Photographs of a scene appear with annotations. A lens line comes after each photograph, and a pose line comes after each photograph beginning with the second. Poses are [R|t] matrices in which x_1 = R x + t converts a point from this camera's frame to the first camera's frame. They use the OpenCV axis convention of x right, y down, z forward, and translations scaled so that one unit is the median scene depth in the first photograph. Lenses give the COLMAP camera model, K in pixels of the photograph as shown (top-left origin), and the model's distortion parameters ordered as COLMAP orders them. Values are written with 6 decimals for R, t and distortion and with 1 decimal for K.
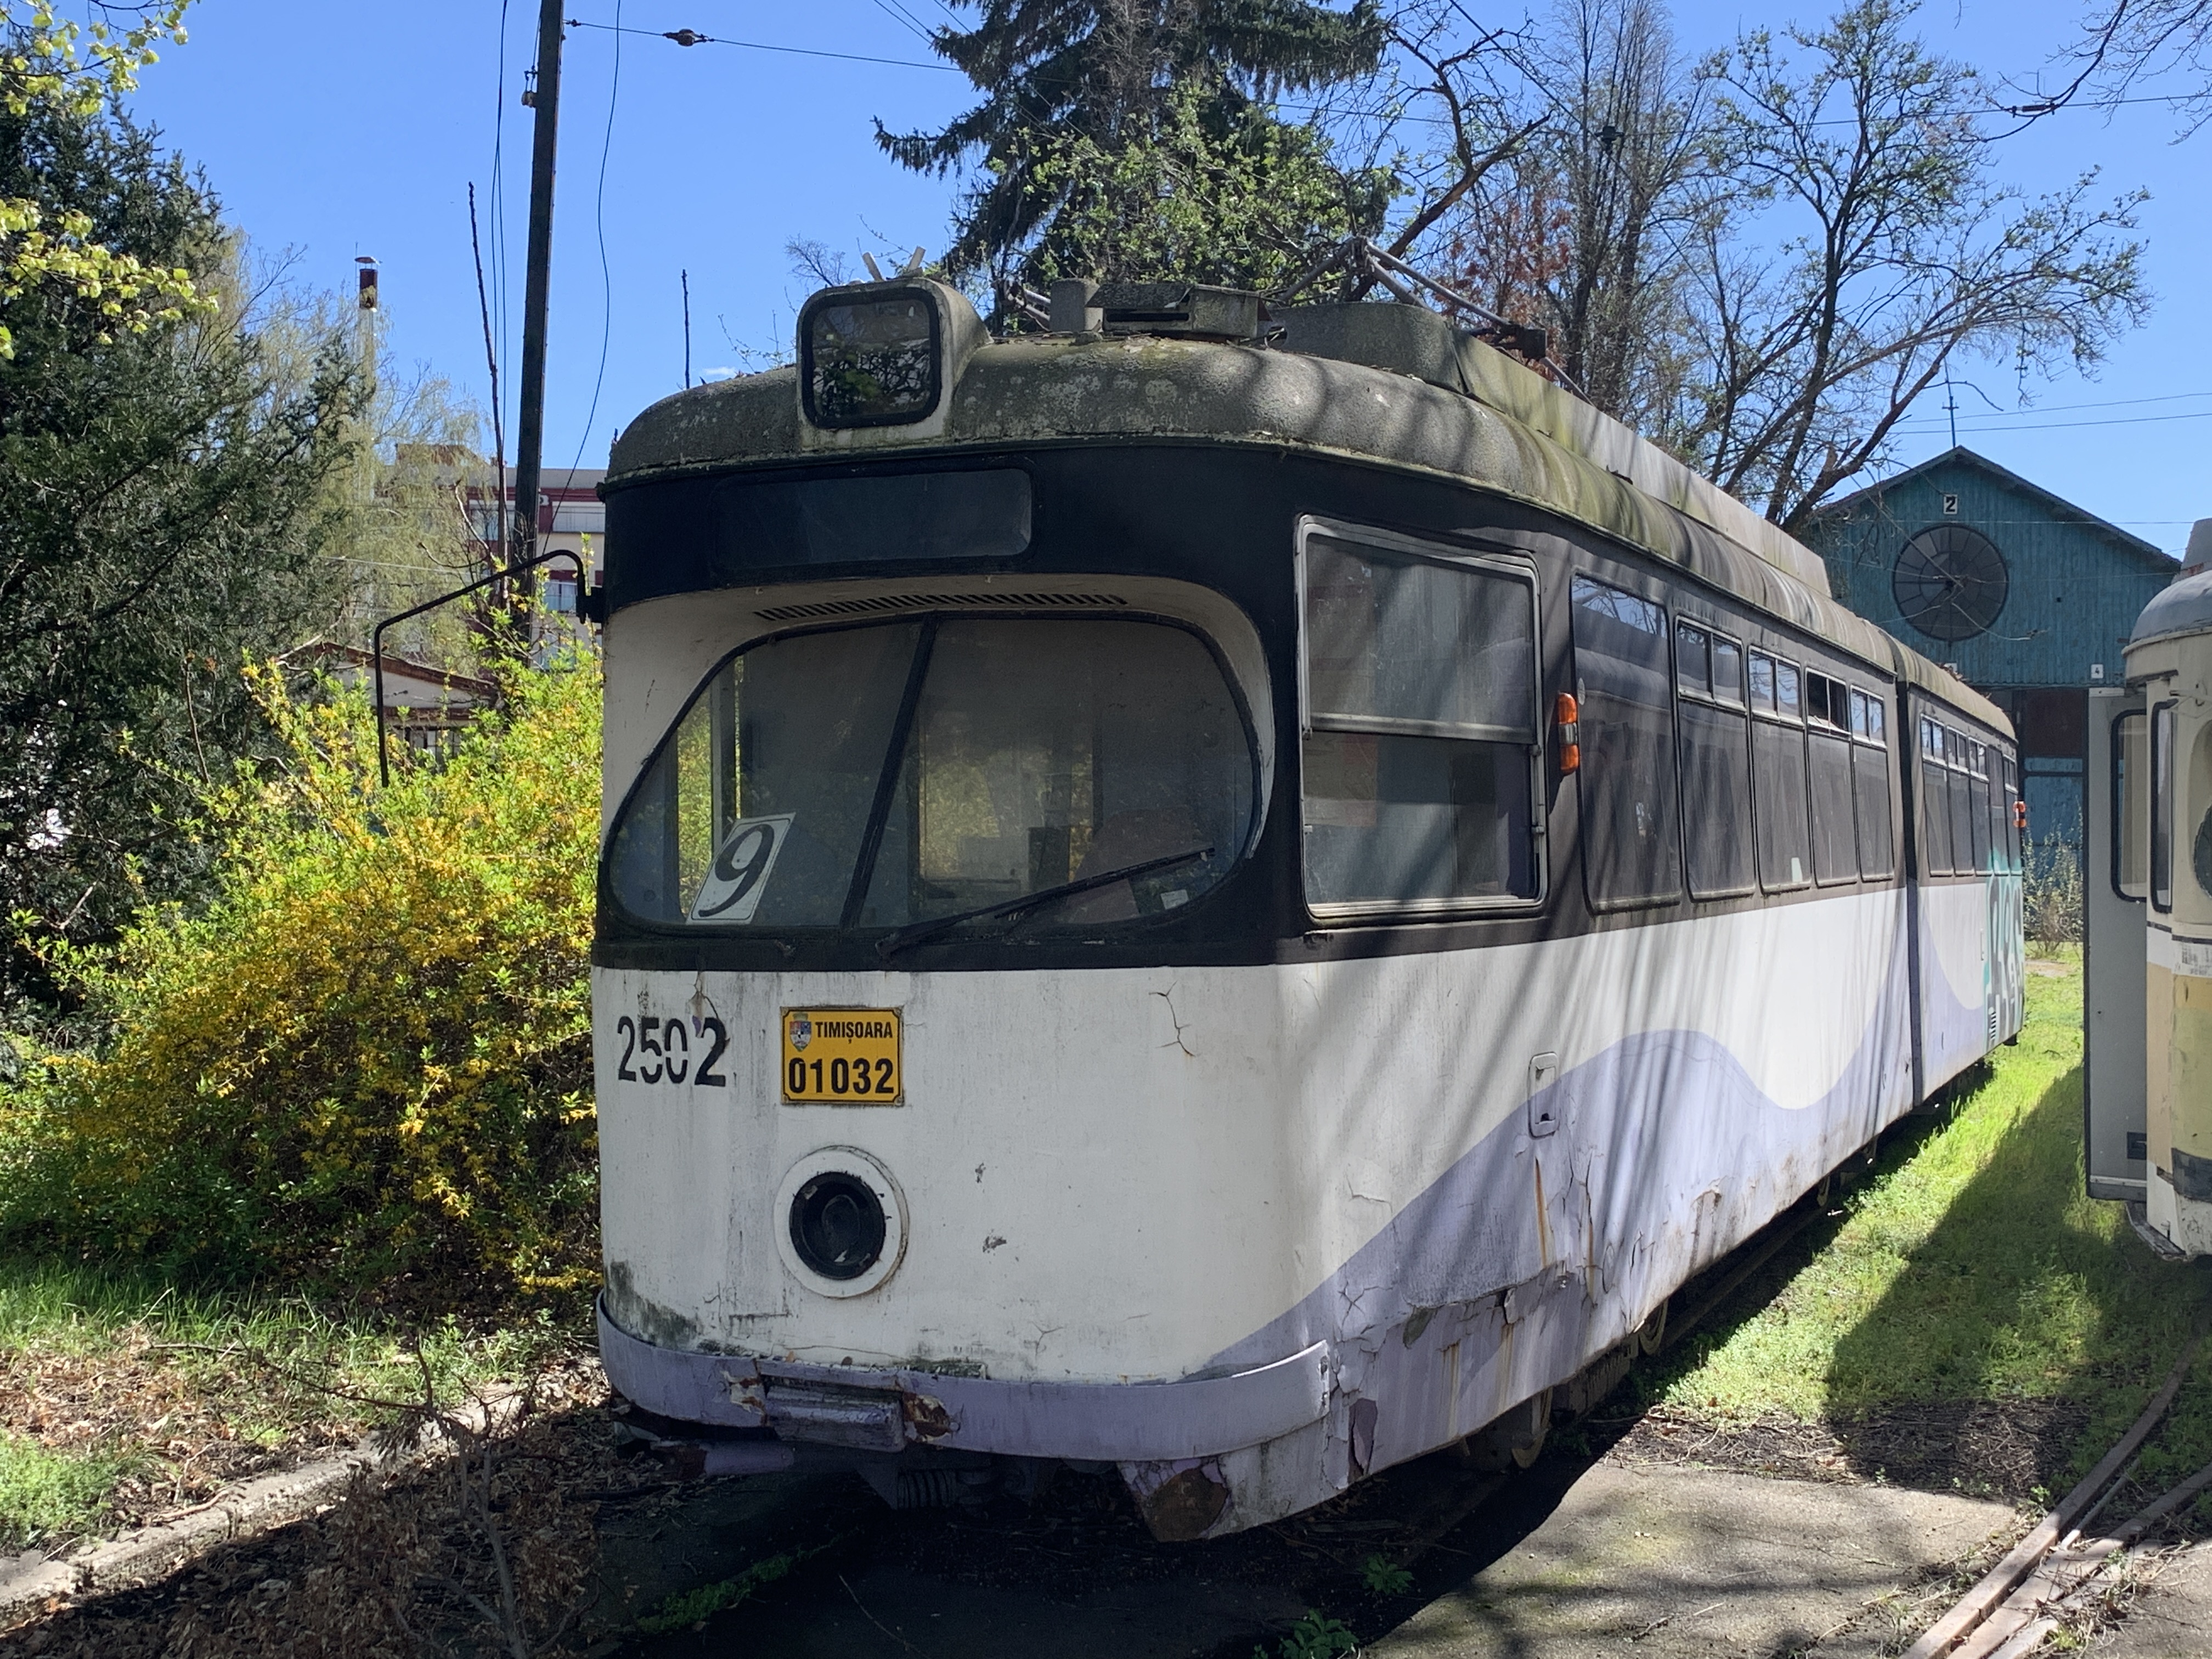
lens RADIAL K [[2529.9, 0, 1106.0], [0, 2529.9, 829.5], [0, 0, 1]] dist [0.126817, -0.377613]
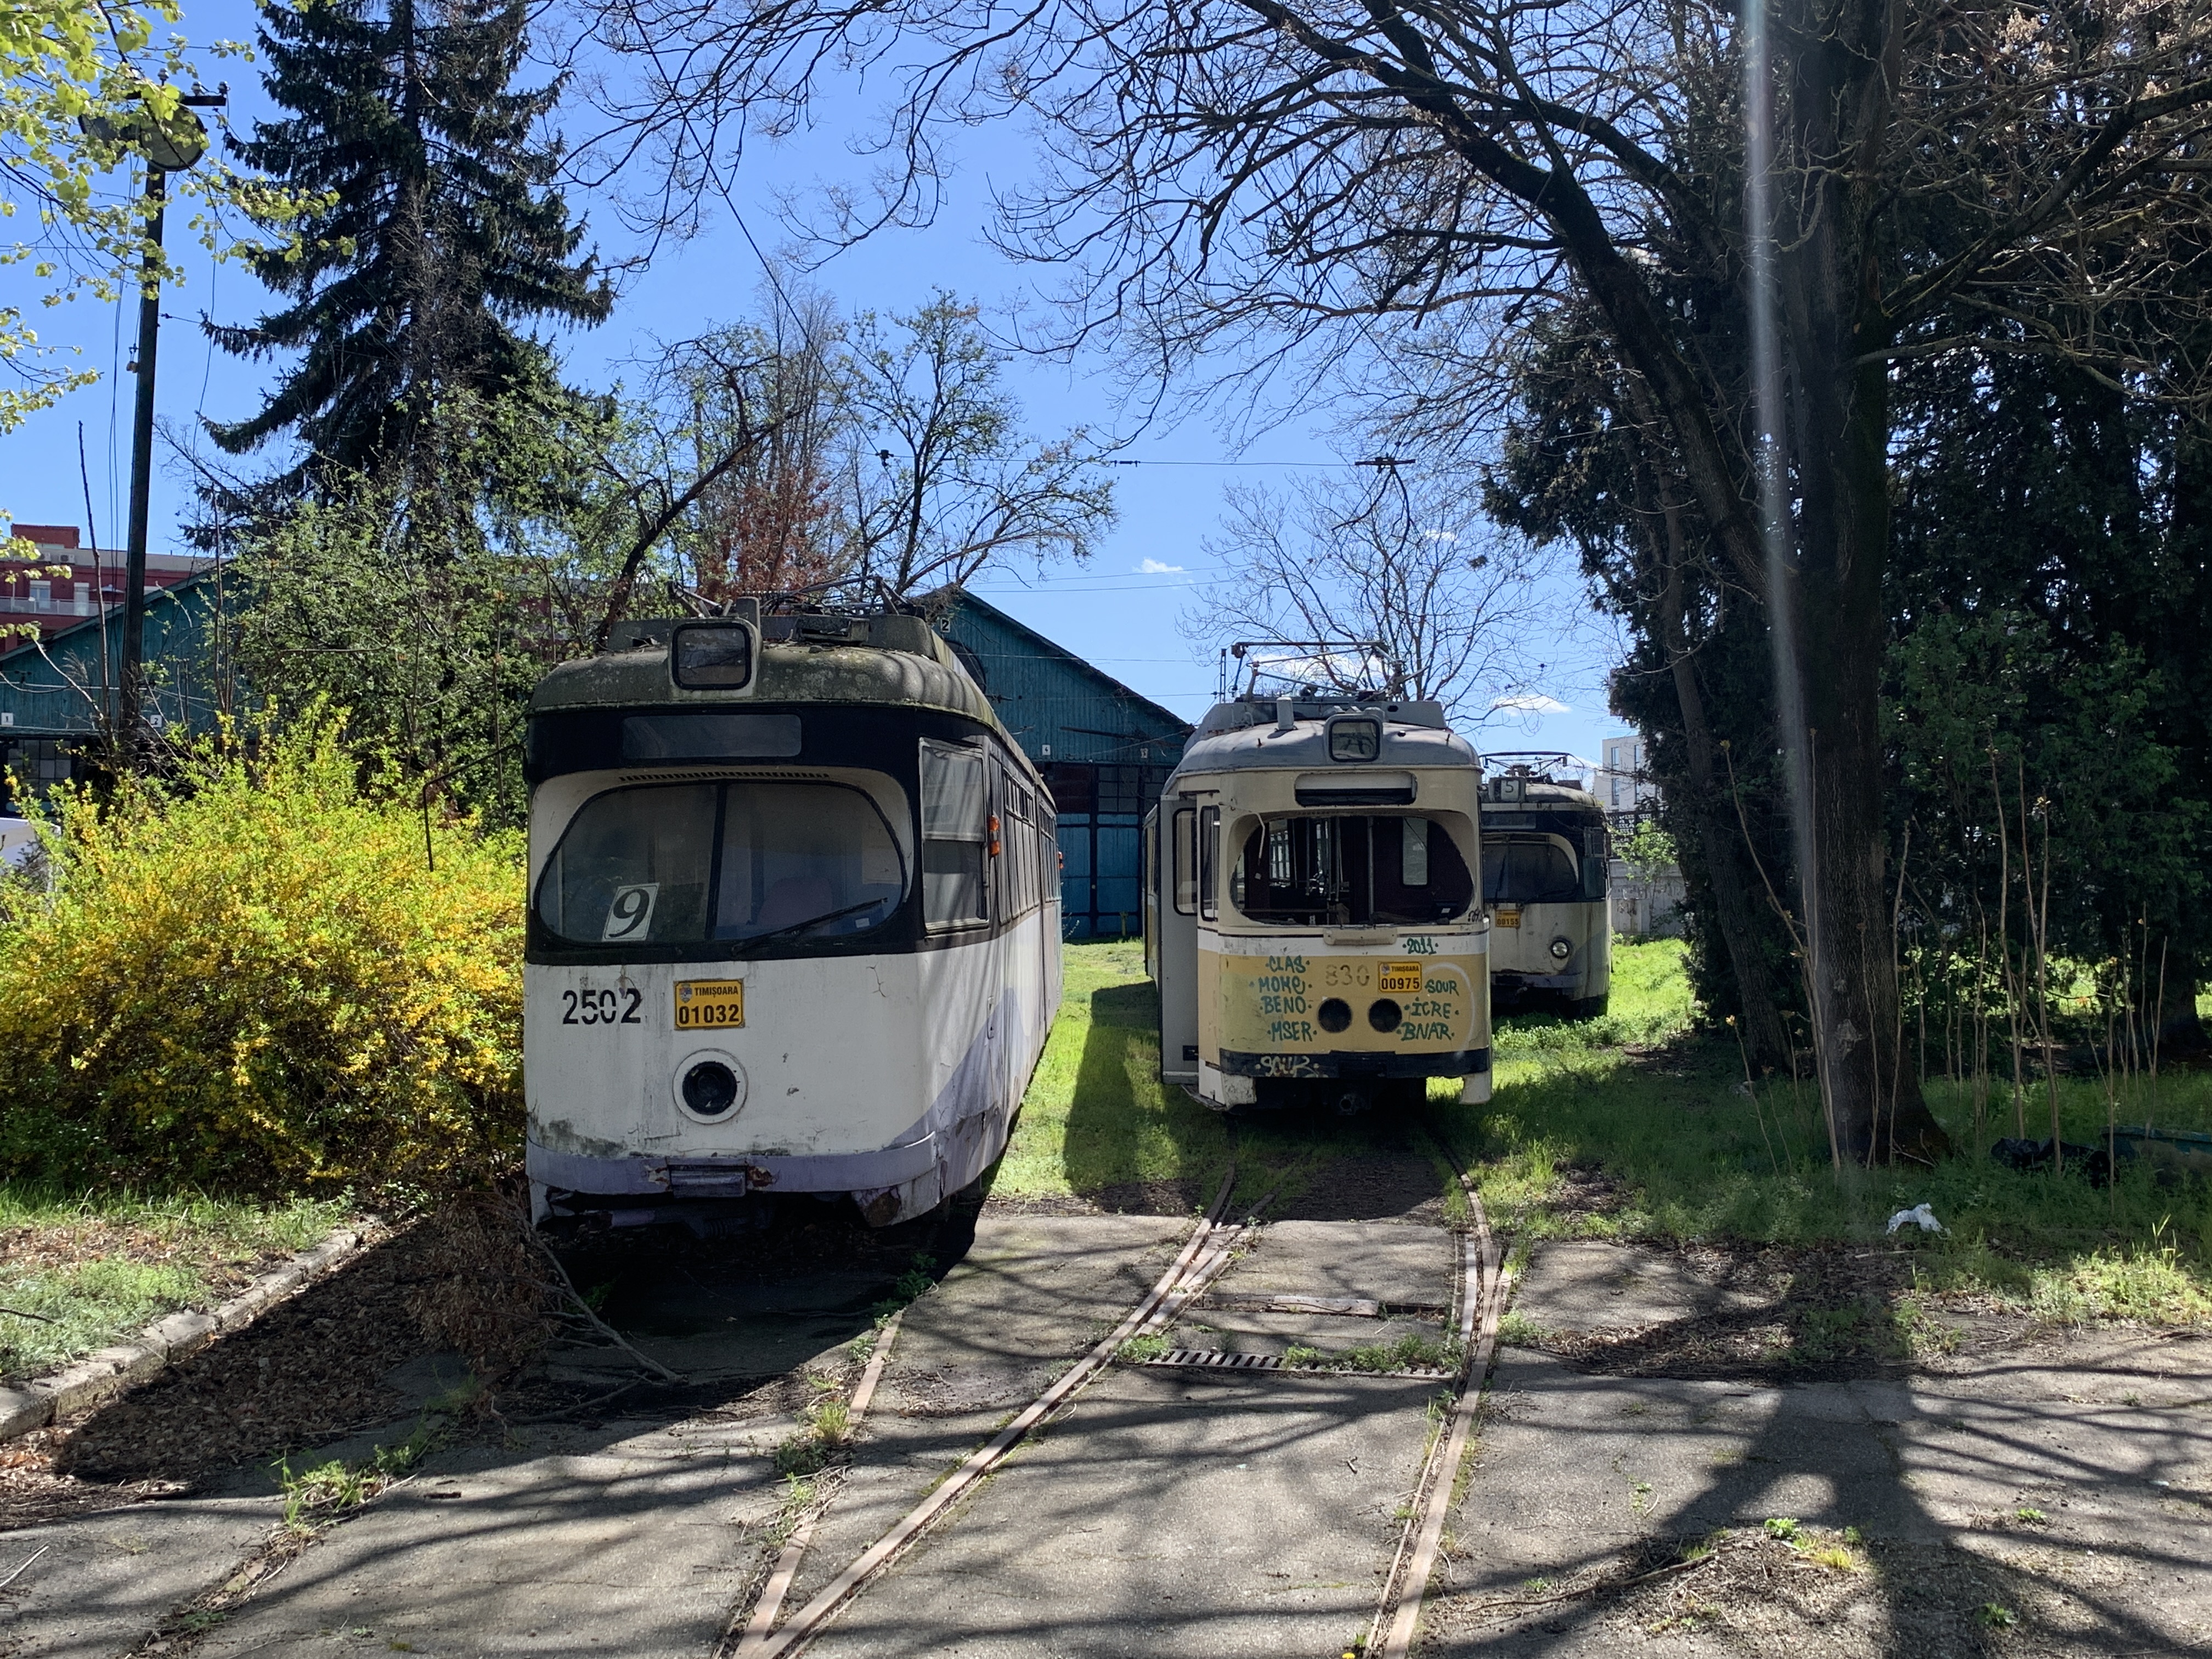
lens RADIAL K [[2217.3, 0, 1106.0], [0, 2217.3, 829.5], [0, 0, 1]] dist [-0.001743, -0.013086]
pose [[0.912173, -0.003903, 0.409786, -0.524061], [0.010166, 0.999862, -0.013105, -0.022566], [-0.409678, 0.016120, 0.912088, -0.718025]]
